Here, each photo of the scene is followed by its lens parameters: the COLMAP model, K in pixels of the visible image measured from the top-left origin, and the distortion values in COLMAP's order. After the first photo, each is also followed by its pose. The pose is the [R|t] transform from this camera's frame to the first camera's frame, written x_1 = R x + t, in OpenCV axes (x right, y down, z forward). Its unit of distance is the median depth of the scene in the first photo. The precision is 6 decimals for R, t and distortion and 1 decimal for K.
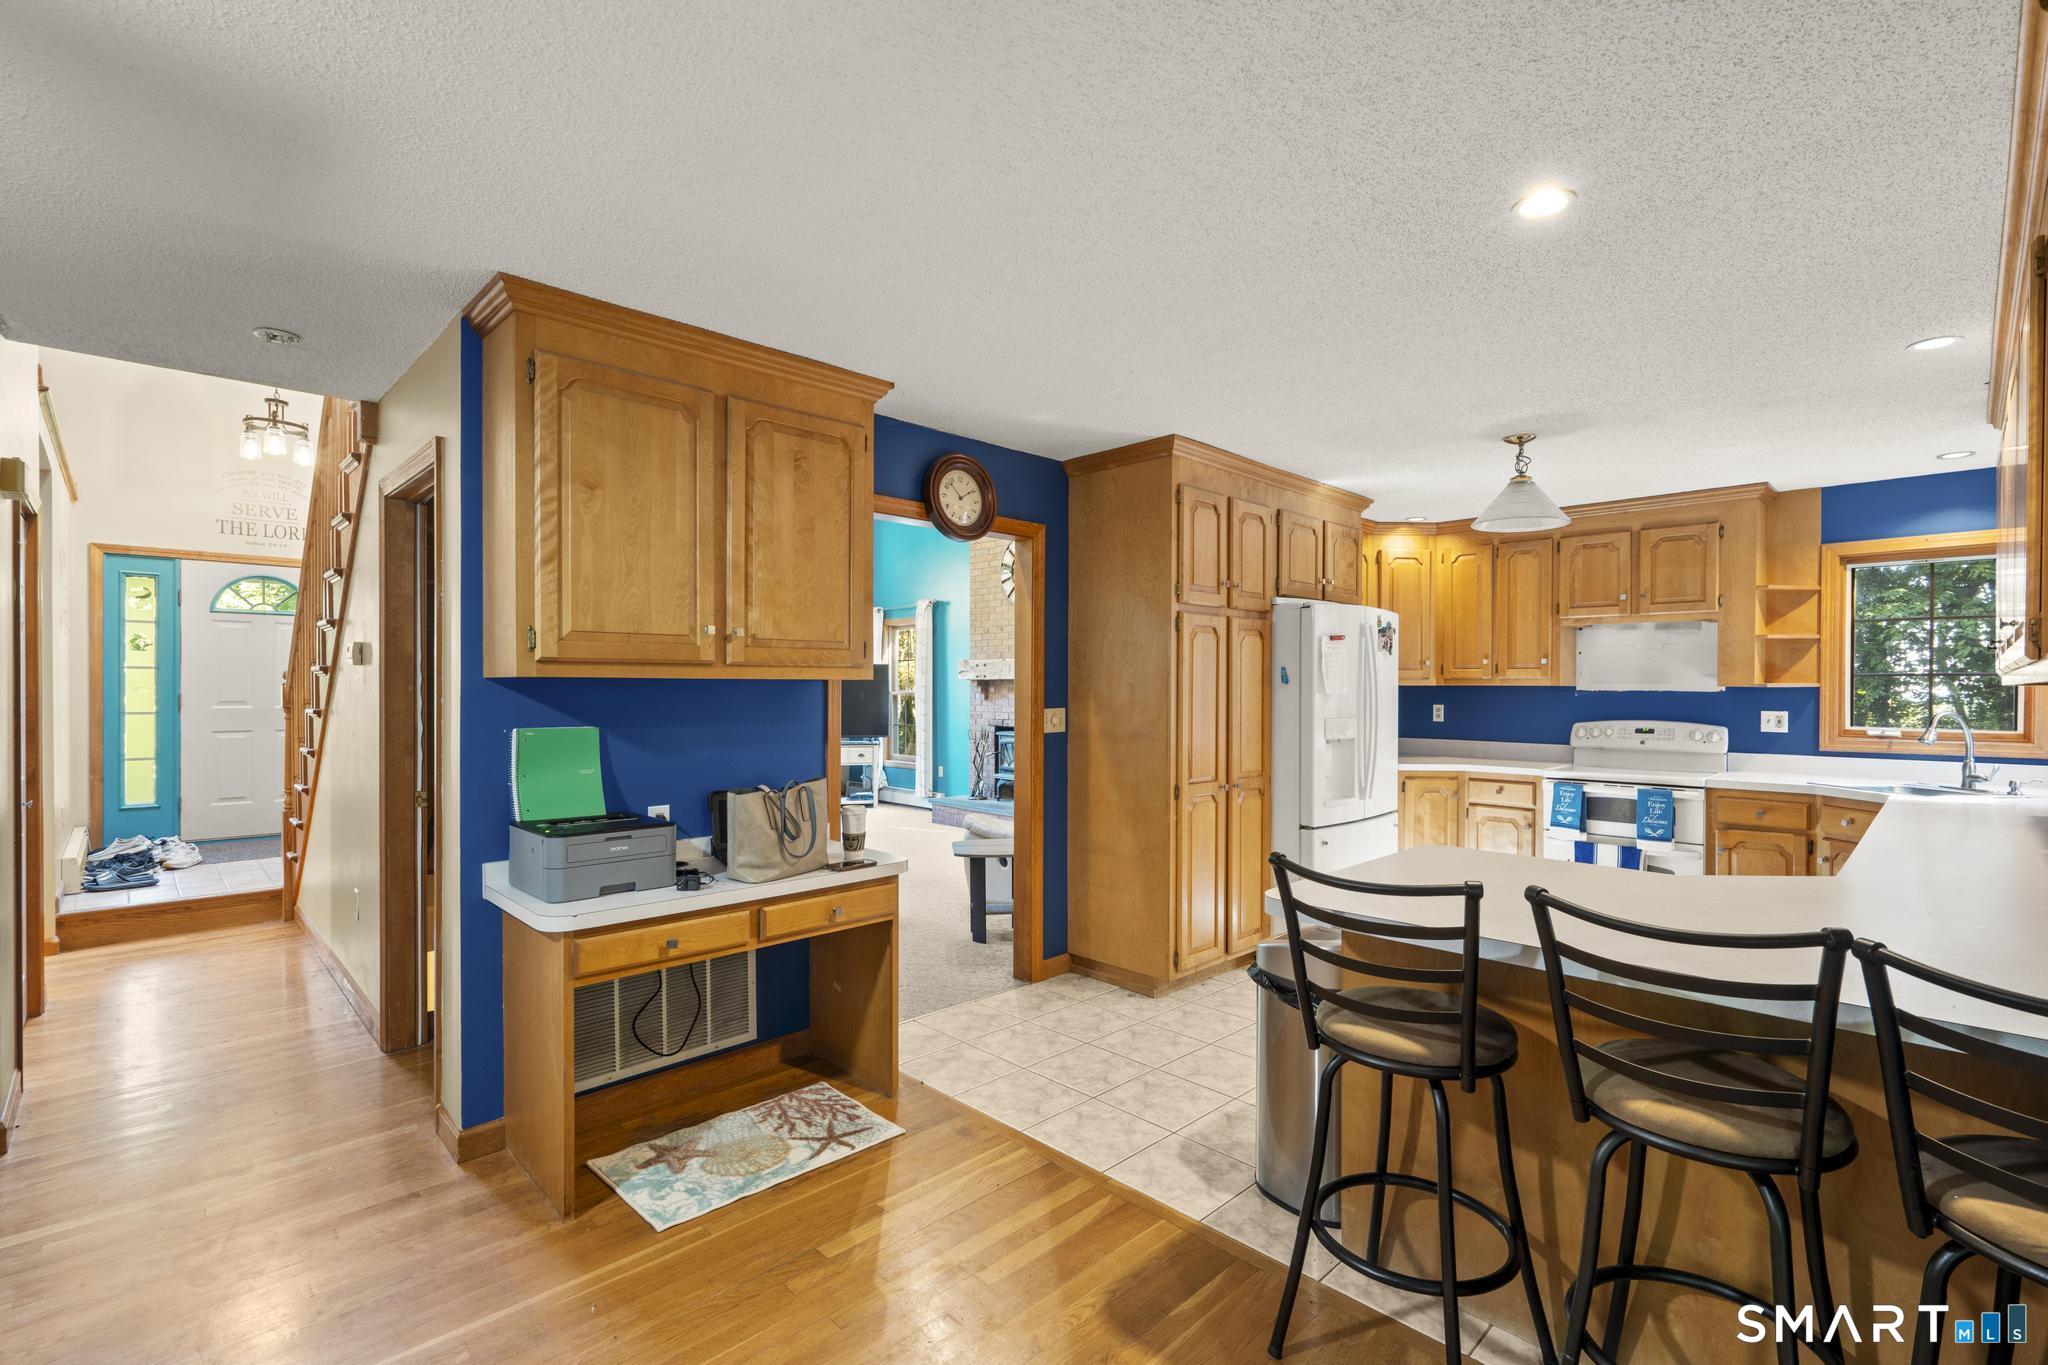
lens RADIAL K [[927.7, 0, 1038.4], [0, 927.7, 688.7], [0, 0, 1]] dist [-0.005983, 0.000142]
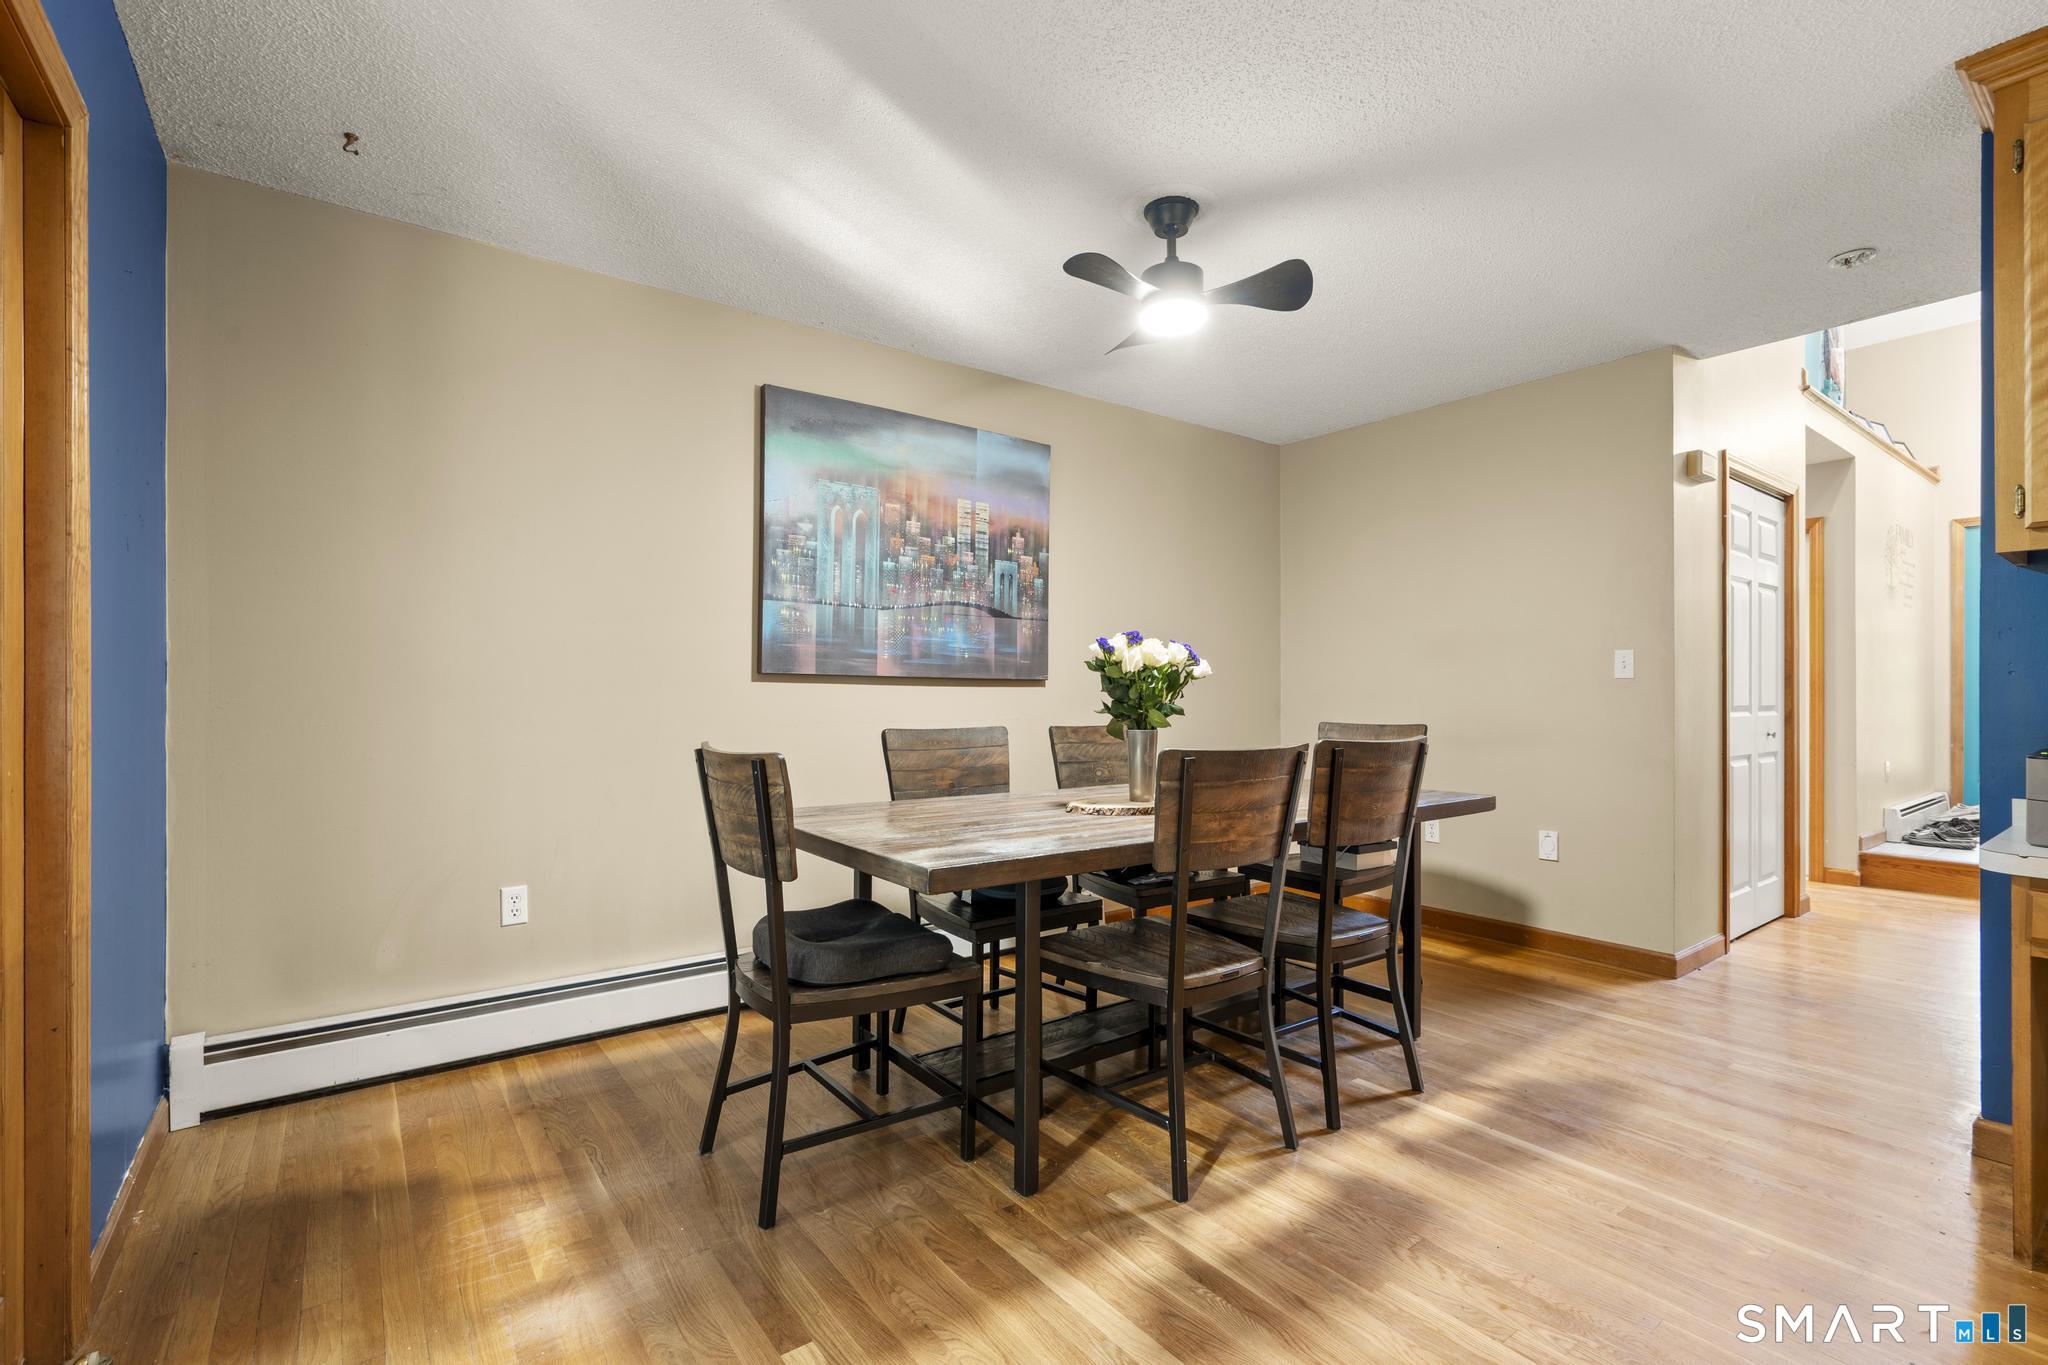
lens RADIAL K [[927.7, 0, 1036.8], [0, 927.7, 692.8], [0, 0, 1]] dist [-0.005983, 0.000142]
pose [[-0.141073, -0.004275, -0.989990, 0.201611], [-0.011215, 0.999933, -0.002720, 0.072008], [0.989936, 0.010719, -0.141111, 0.182888]]
